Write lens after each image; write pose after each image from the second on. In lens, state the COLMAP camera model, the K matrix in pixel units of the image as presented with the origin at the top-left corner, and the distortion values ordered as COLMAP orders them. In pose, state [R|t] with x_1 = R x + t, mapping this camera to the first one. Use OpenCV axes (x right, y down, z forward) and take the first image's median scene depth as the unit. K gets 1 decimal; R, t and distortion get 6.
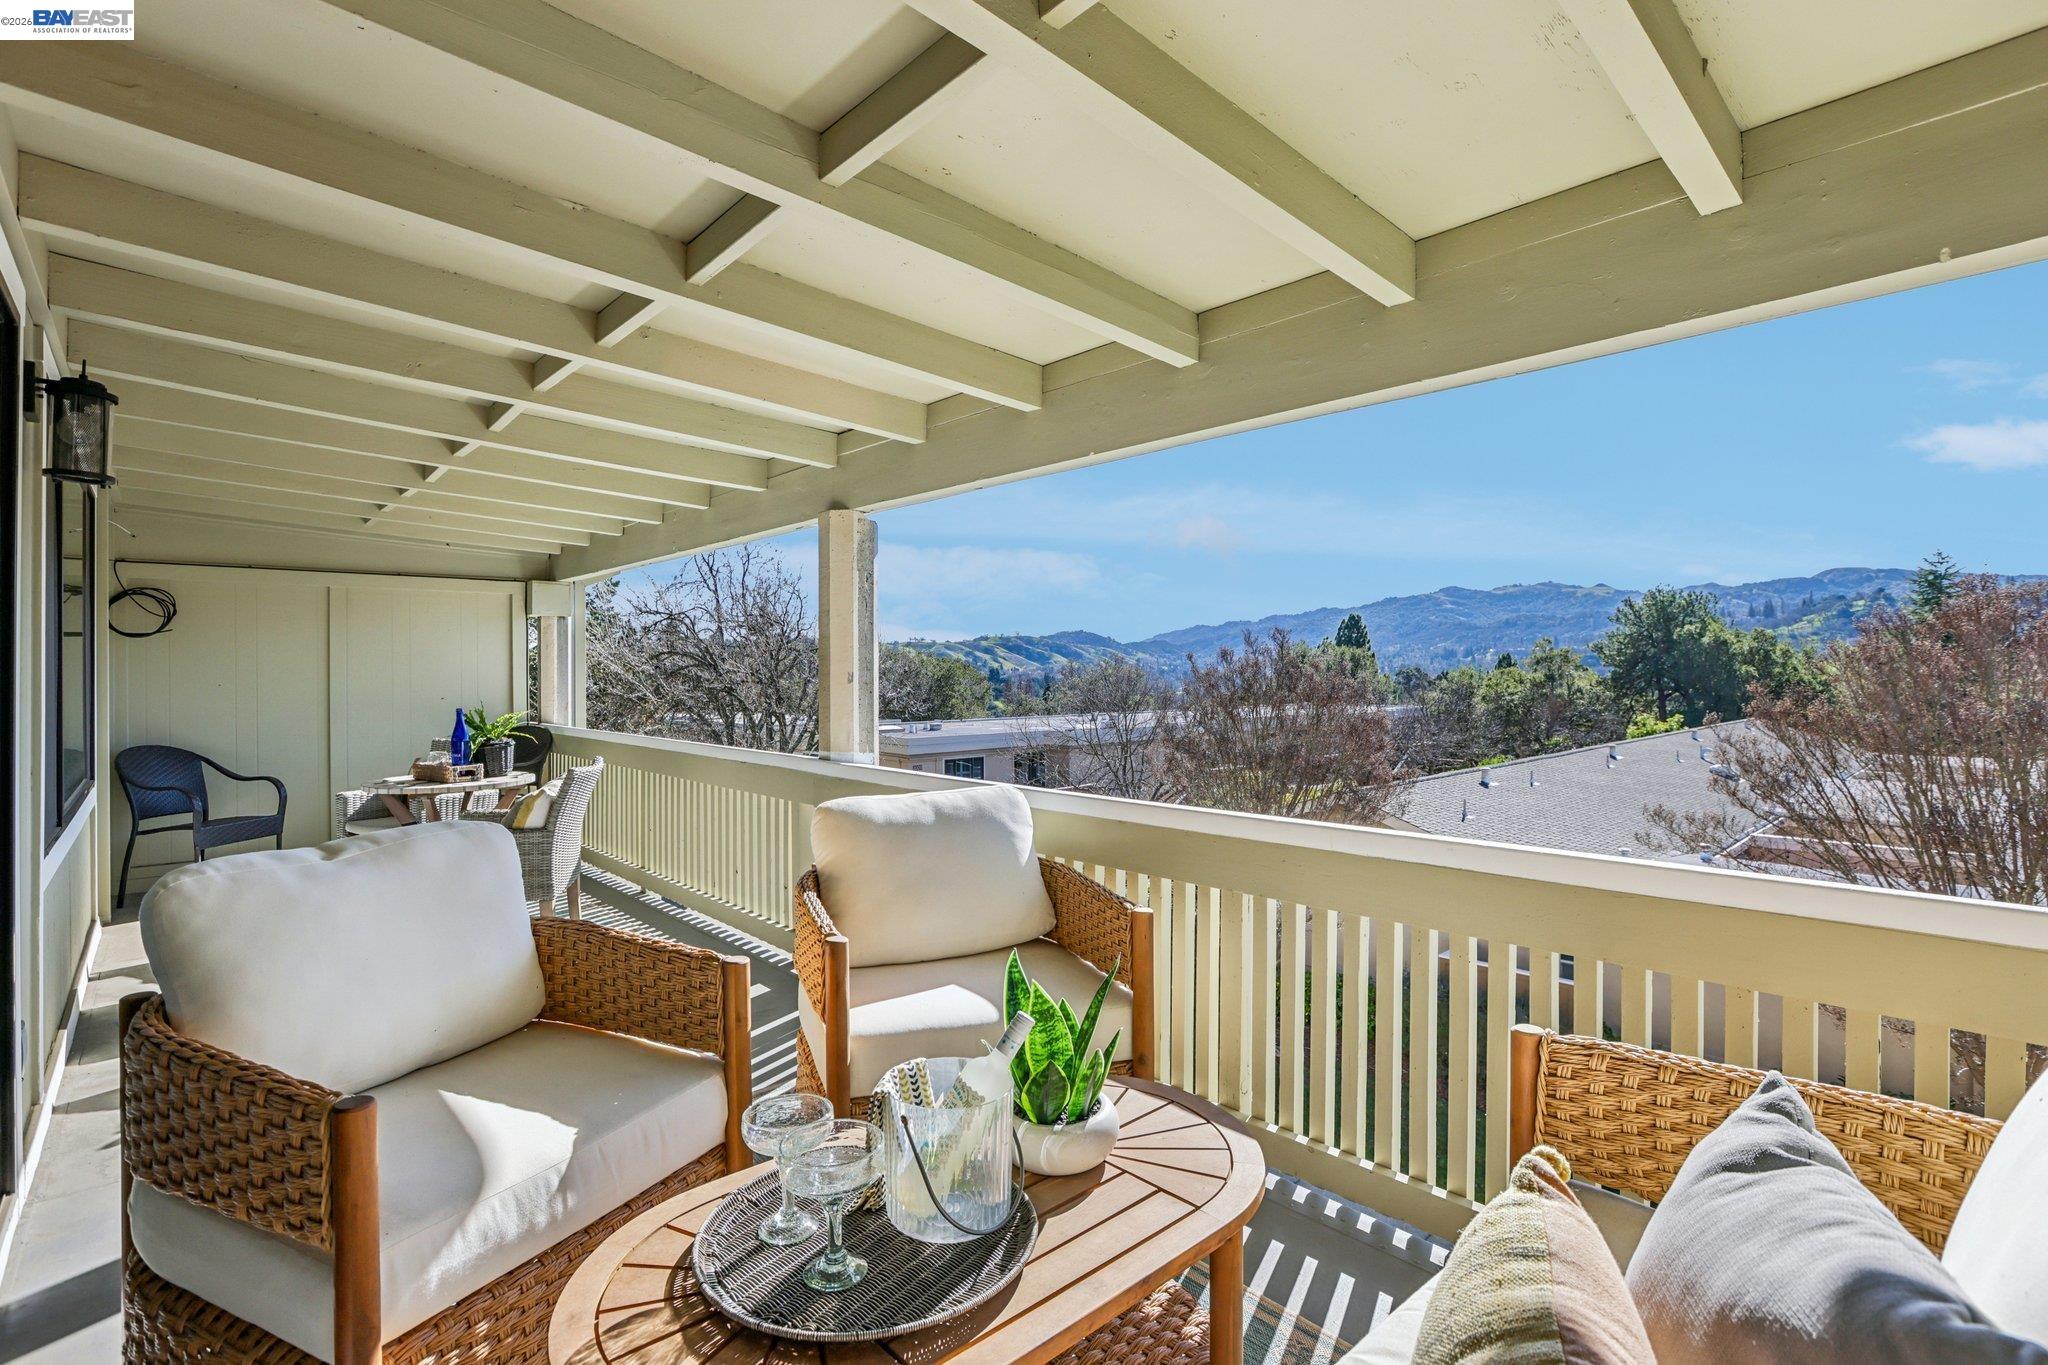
lens RADIAL K [[941.2, 0, 1030.4], [0, 941.2, 677.9], [0, 0, 1]] dist [-0.036791, 0.009396]
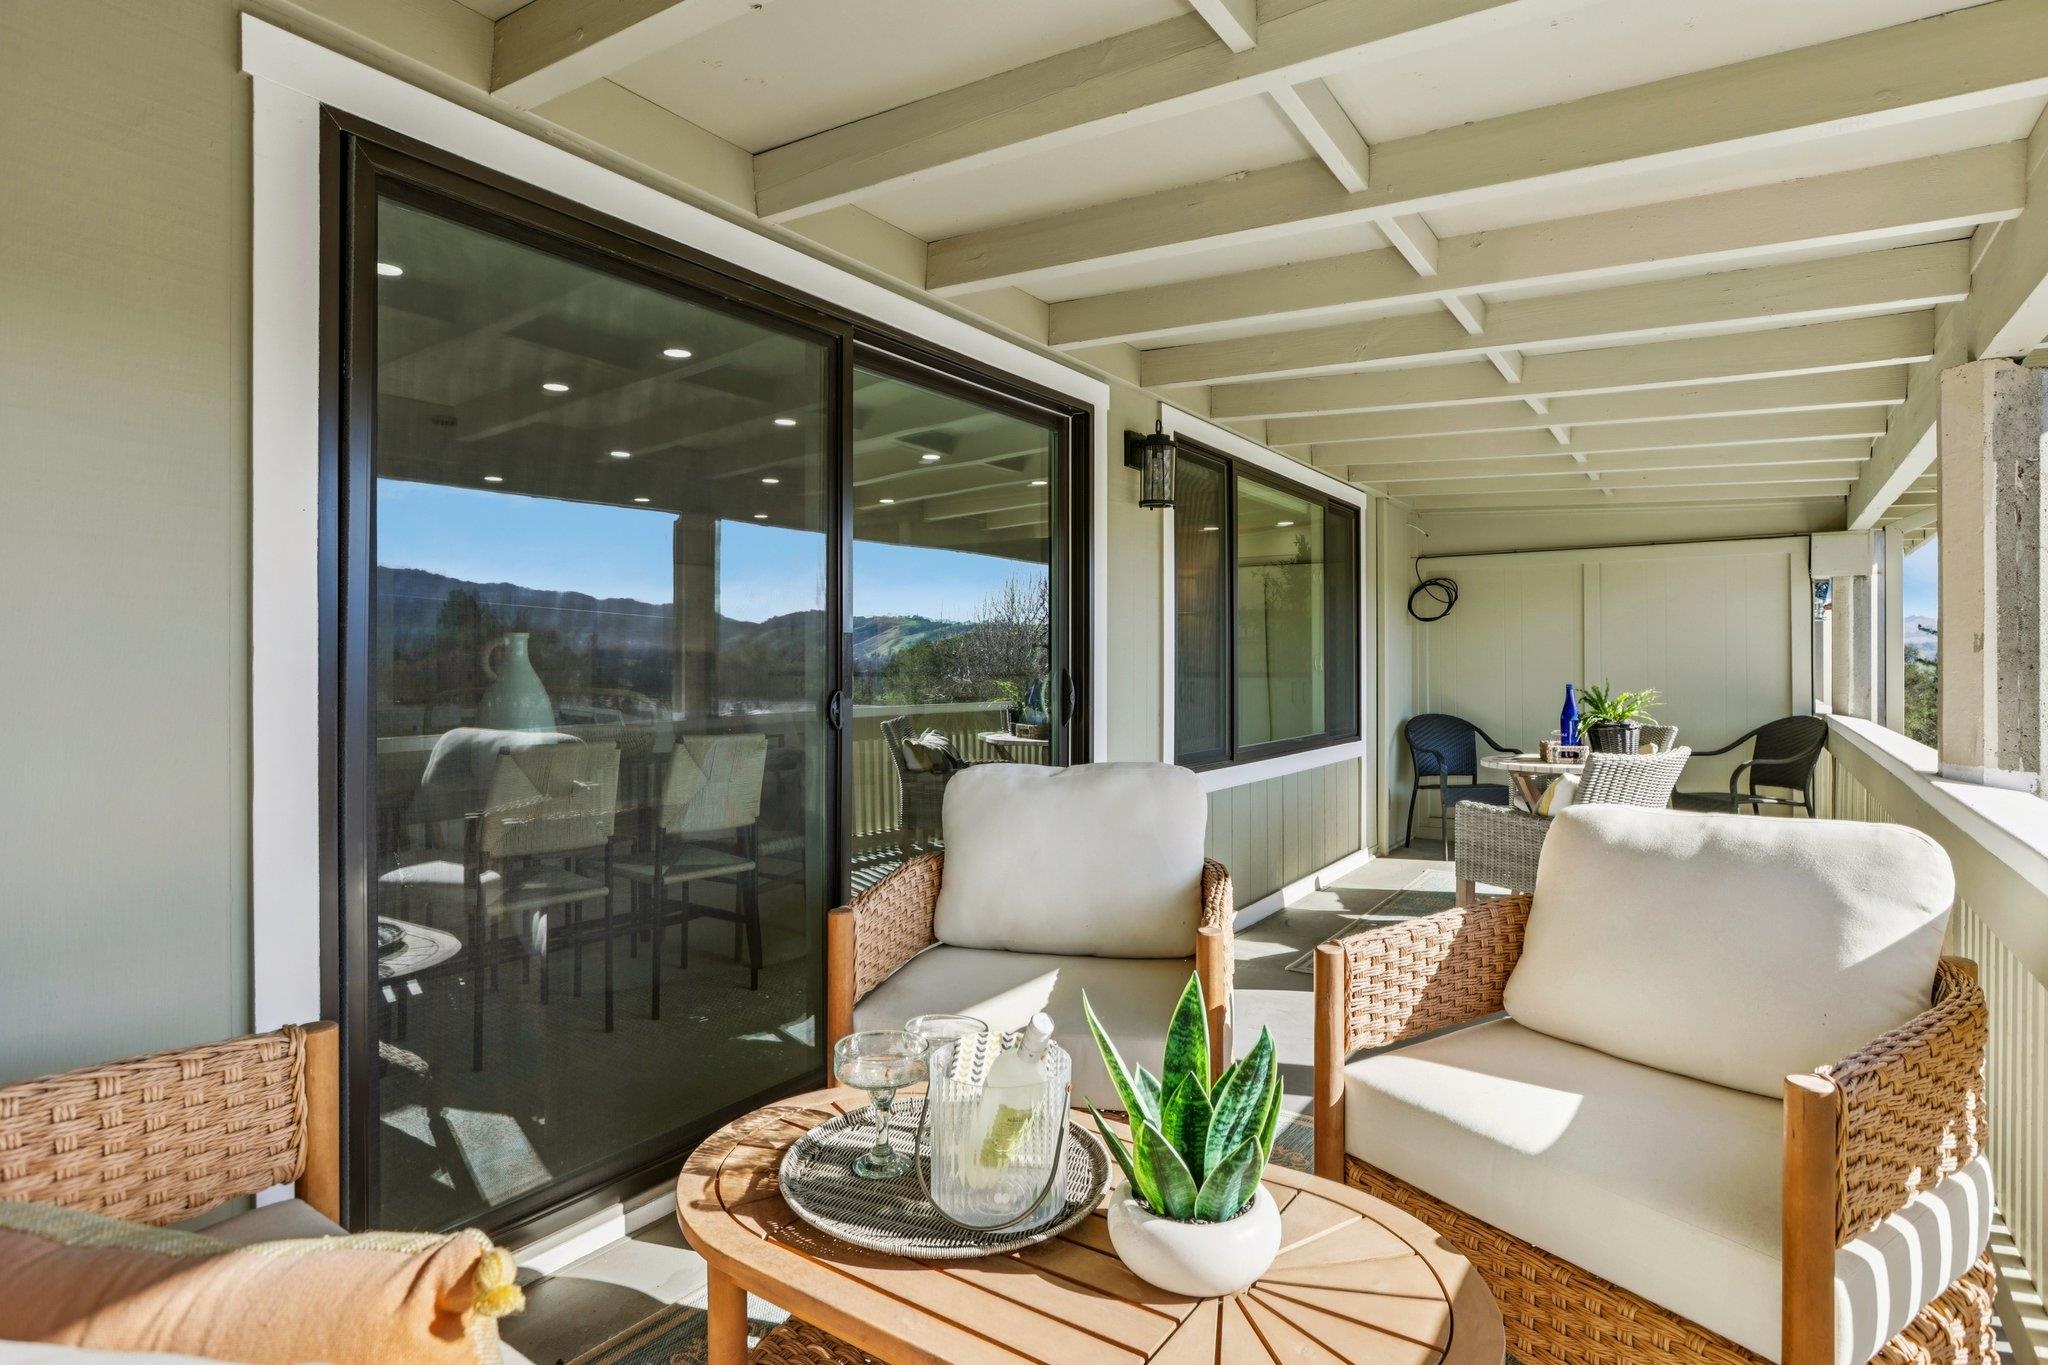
lens RADIAL K [[1049.3, 0, 1032.2], [0, 1049.3, 669.1], [0, 0, 1]] dist [-0.005761, -0.000350]
pose [[0.267008, 0.008501, -0.963657, 0.239361], [-0.006104, 0.999956, 0.007130, 0.013378], [0.963675, 0.003978, 0.267048, 0.202686]]
